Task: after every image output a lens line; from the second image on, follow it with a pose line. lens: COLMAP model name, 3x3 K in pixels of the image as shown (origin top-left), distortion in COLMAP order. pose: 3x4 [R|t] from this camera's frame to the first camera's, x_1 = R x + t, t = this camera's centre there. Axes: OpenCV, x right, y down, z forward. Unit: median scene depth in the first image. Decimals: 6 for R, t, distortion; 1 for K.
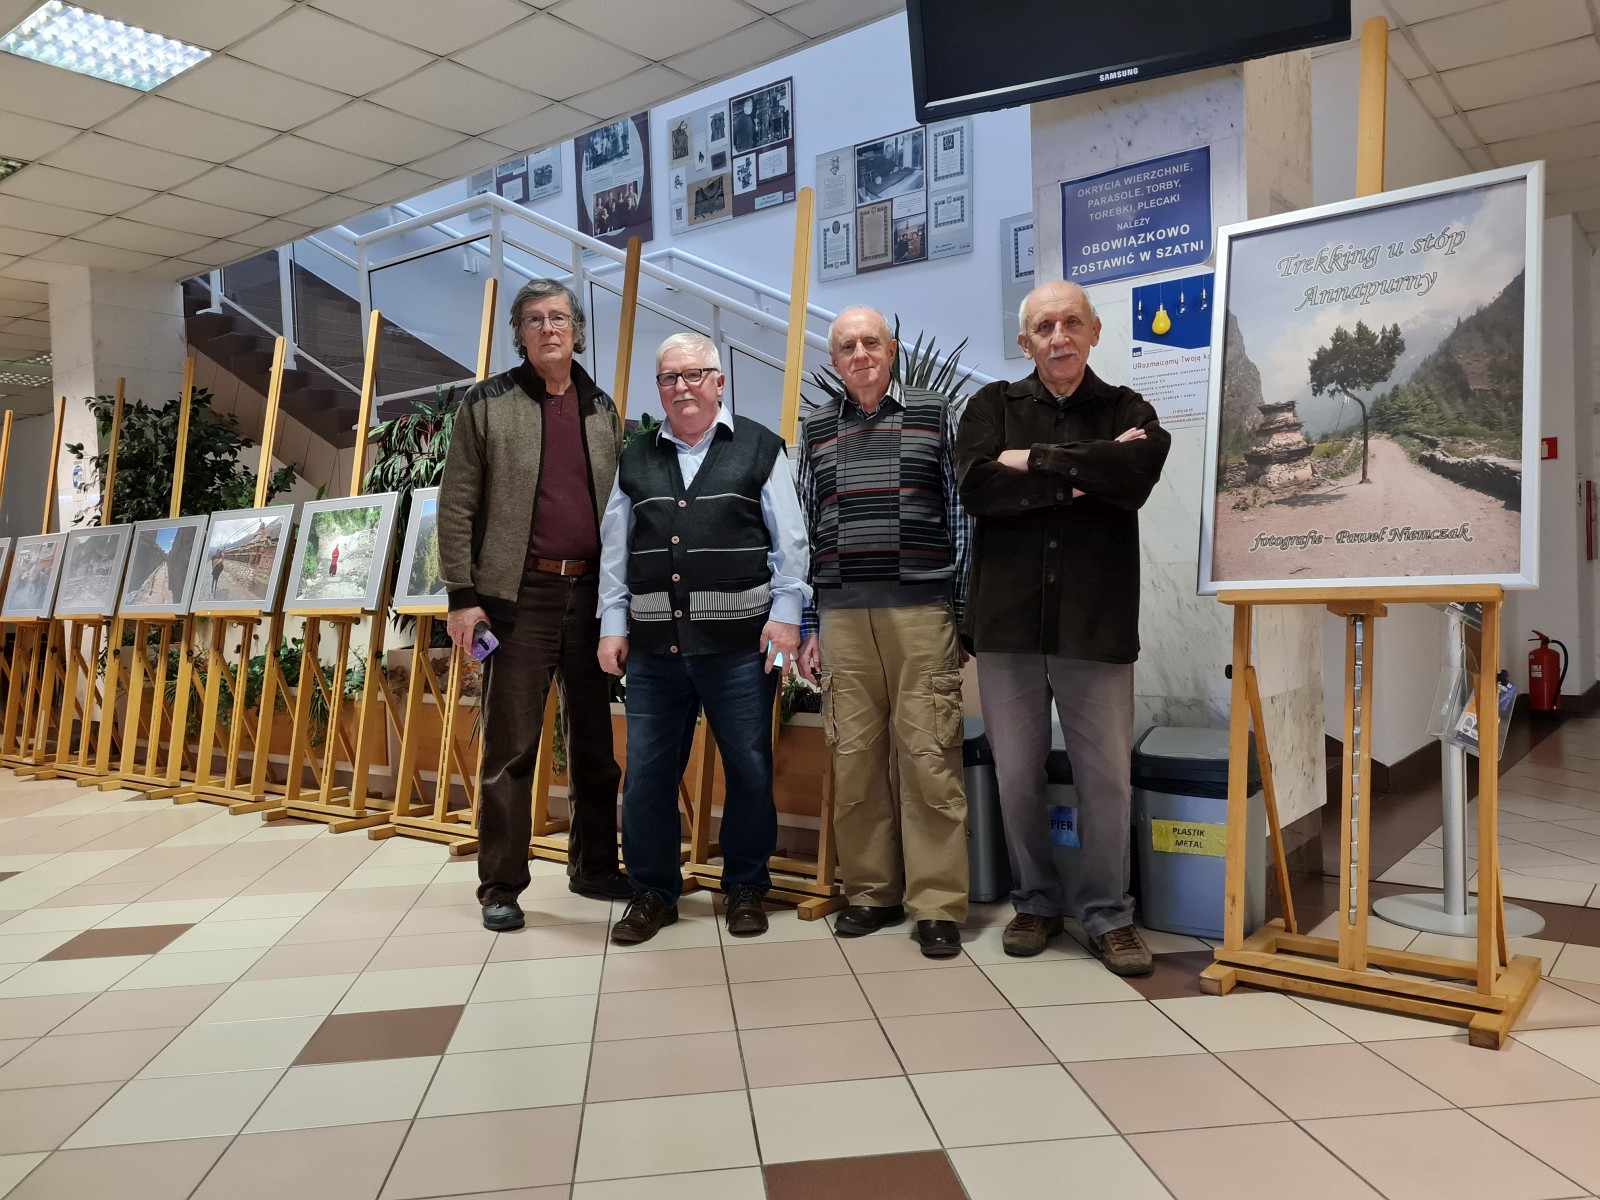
lens RADIAL K [[1208.2, 0, 795.0], [0, 1208.2, 627.1], [0, 0, 1]] dist [0.055594, -0.035612]
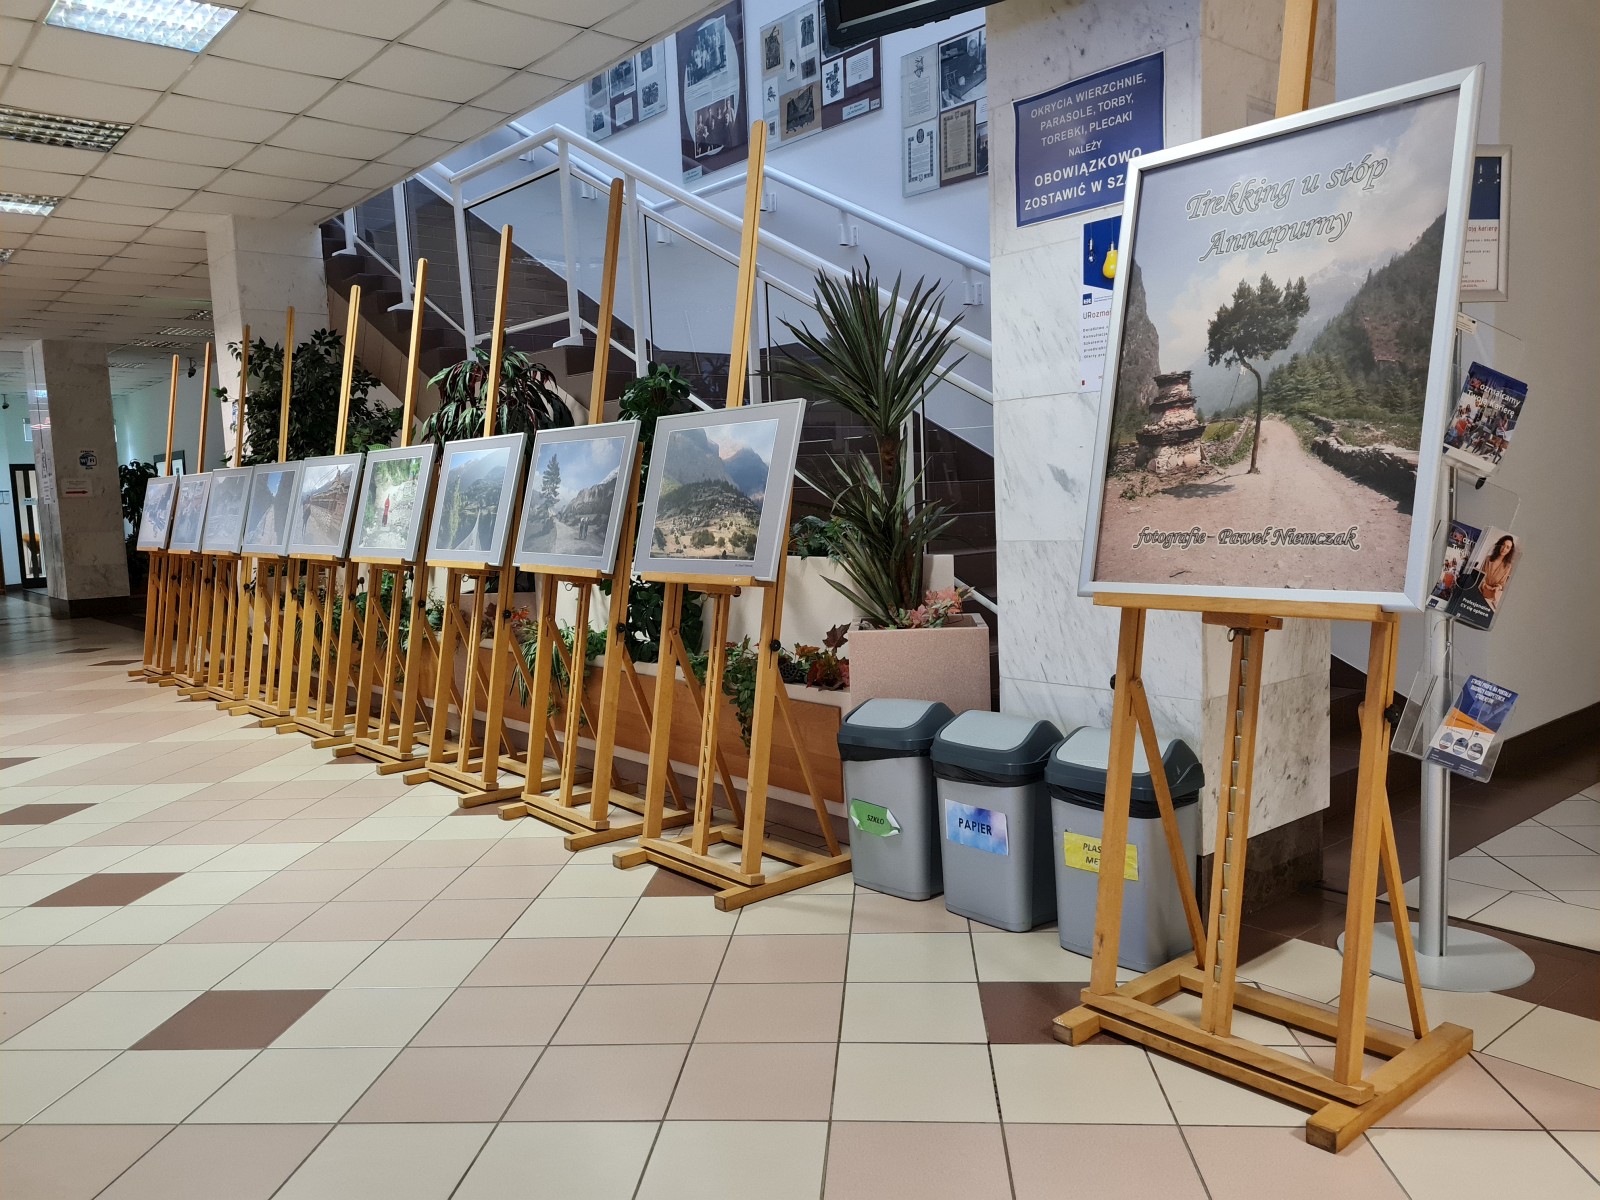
lens RADIAL K [[1208.2, 0, 795.0], [0, 1208.2, 627.1], [0, 0, 1]] dist [0.055594, -0.035612]
pose [[0.980538, 0.016392, -0.195642, 0.141284], [-0.000195, 0.996589, 0.082520, -0.035509], [0.196327, -0.080875, 0.977197, 0.047085]]
